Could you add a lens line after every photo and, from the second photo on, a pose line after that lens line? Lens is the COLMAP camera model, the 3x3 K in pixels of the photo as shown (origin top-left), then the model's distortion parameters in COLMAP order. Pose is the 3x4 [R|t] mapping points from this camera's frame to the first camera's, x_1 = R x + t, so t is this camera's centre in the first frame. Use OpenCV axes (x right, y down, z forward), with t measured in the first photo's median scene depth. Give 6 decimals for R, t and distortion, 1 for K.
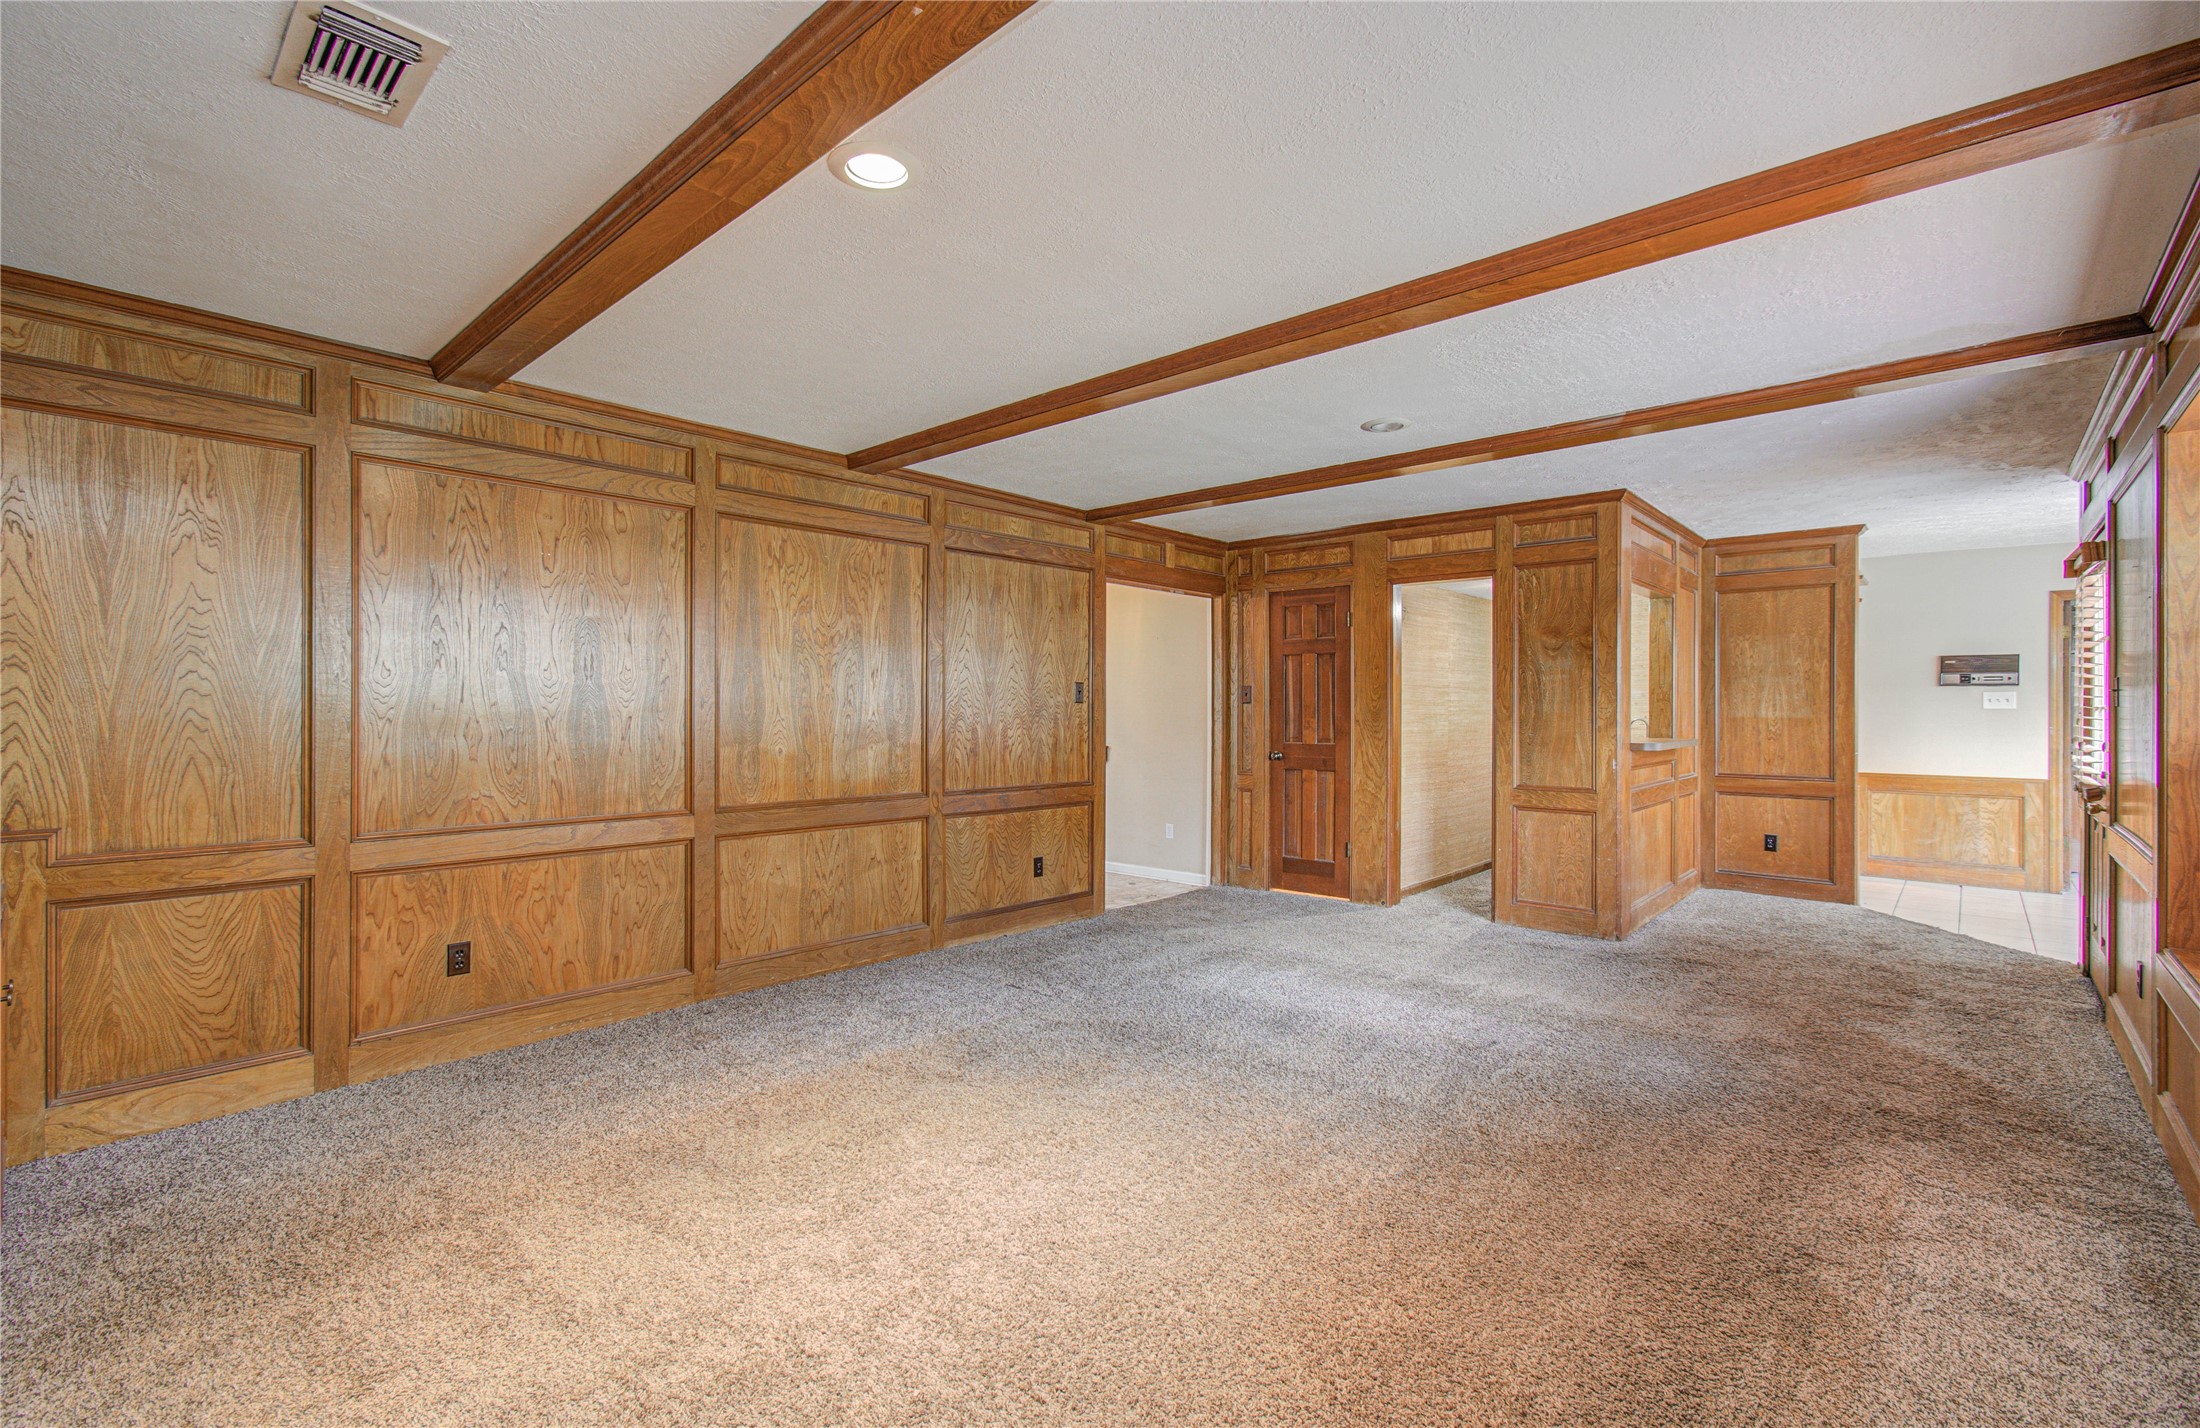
lens RADIAL K [[958.8, 0, 1095.1], [0, 958.8, 719.3], [0, 0, 1]] dist [-0.001978, 0.009811]
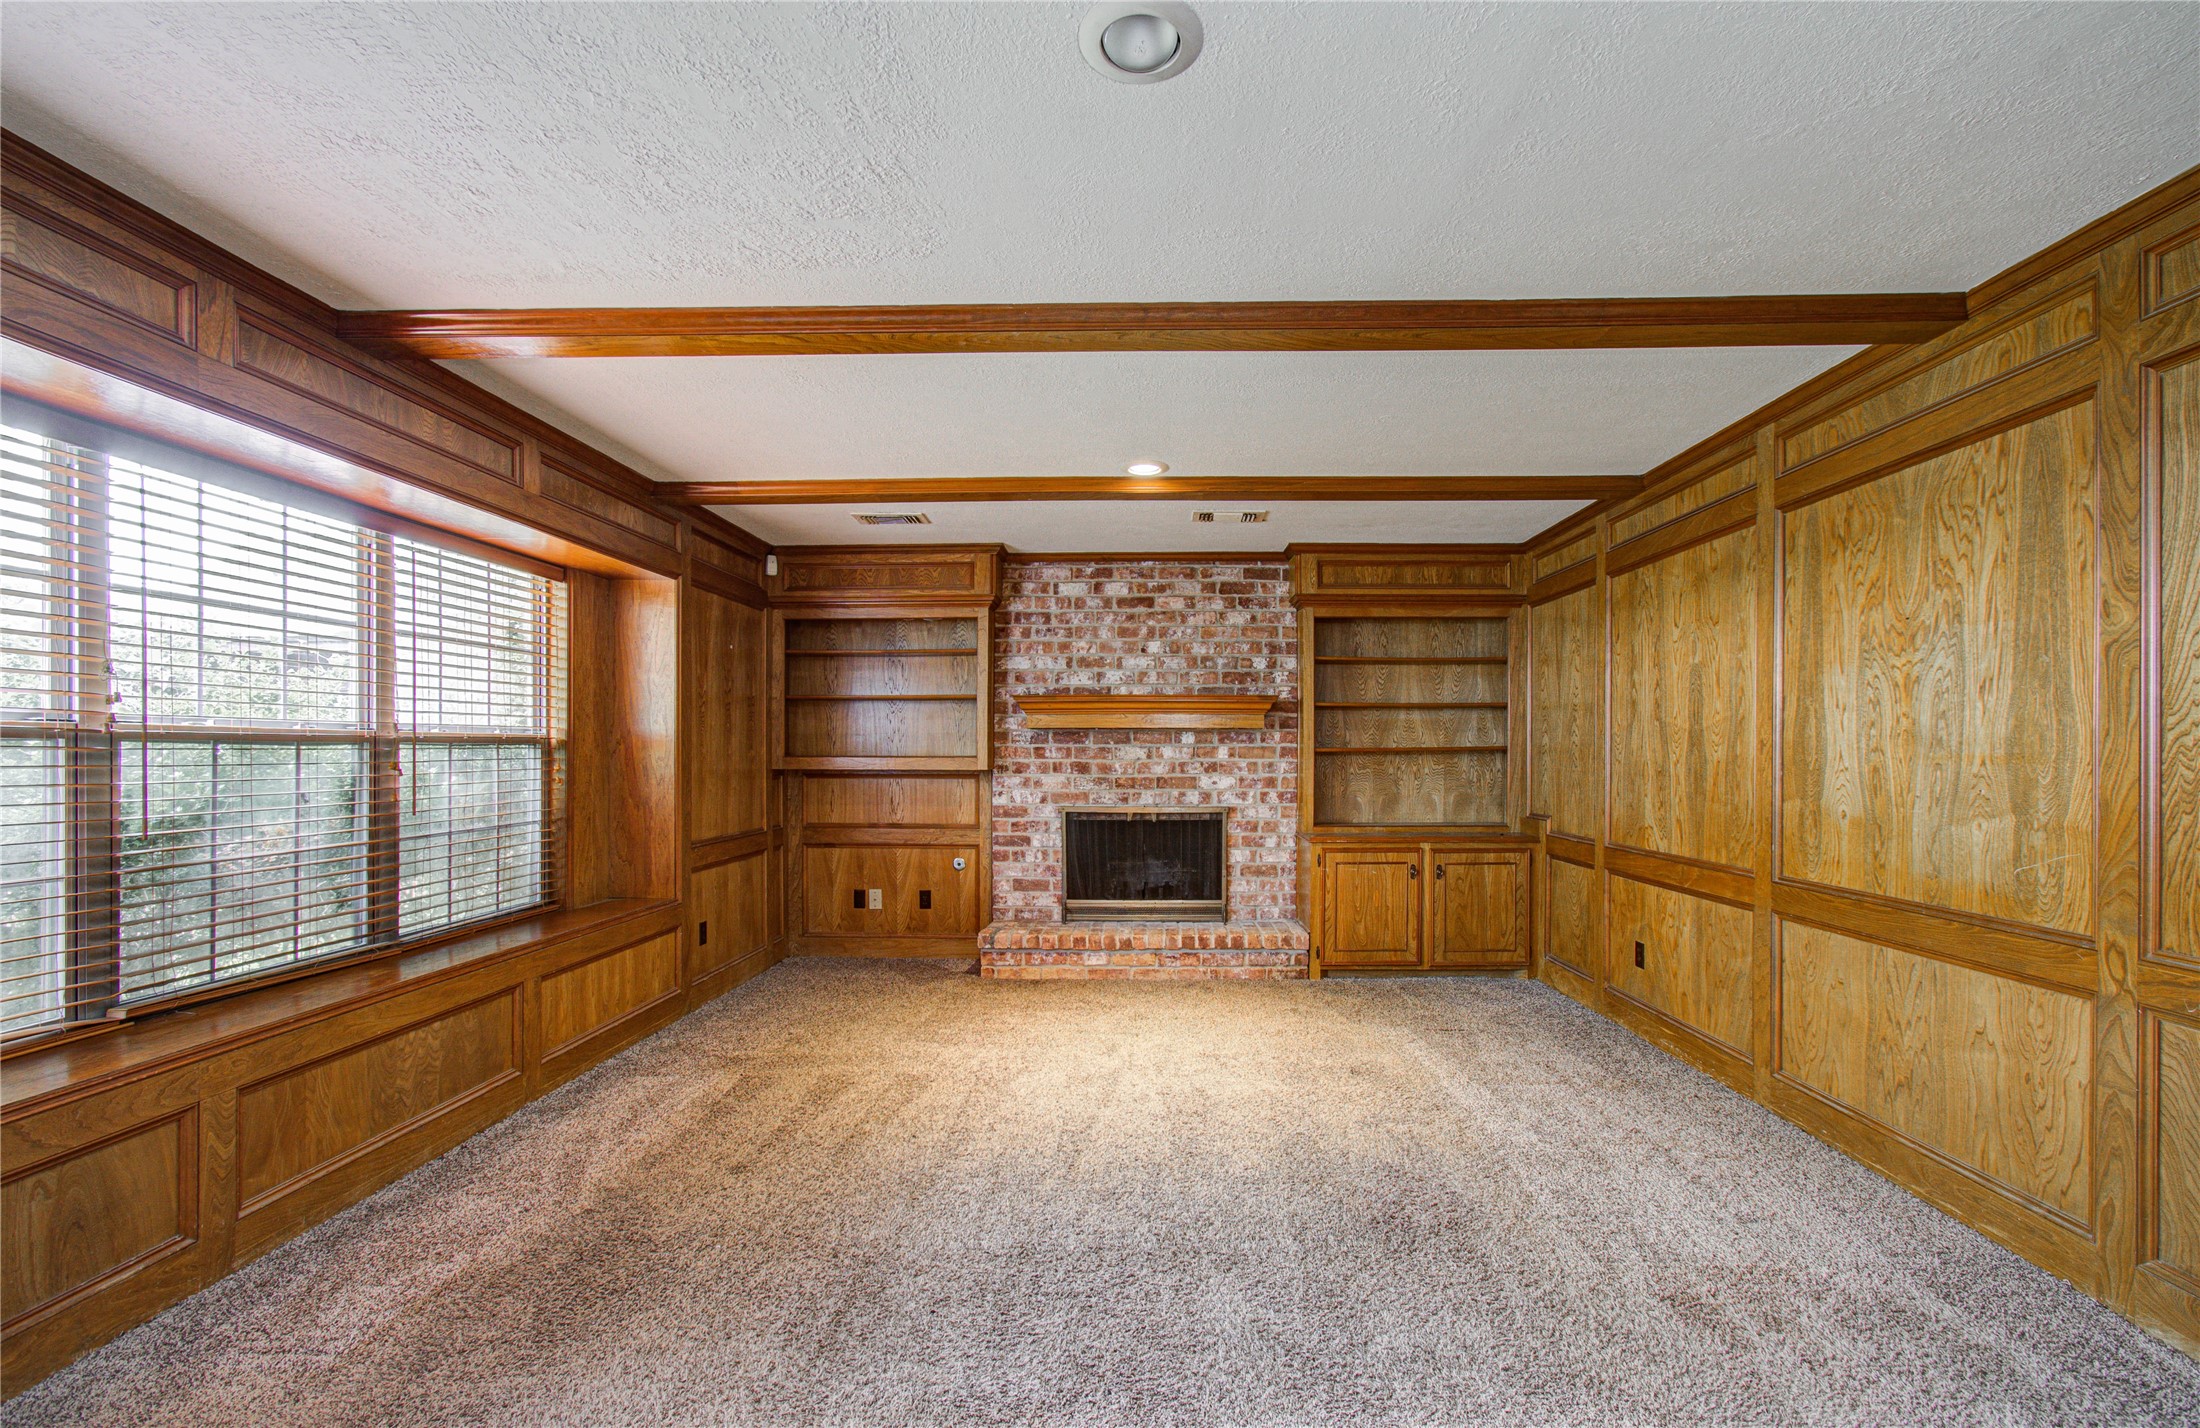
lens RADIAL K [[958.8, 0, 1073.9], [0, 958.8, 746.8], [0, 0, 1]] dist [-0.001978, 0.009811]
pose [[-0.779321, -0.004962, -0.626605, 0.528792], [-0.006206, 0.999981, -0.000200, -0.011838], [0.626594, 0.003733, -0.779337, 1.165609]]
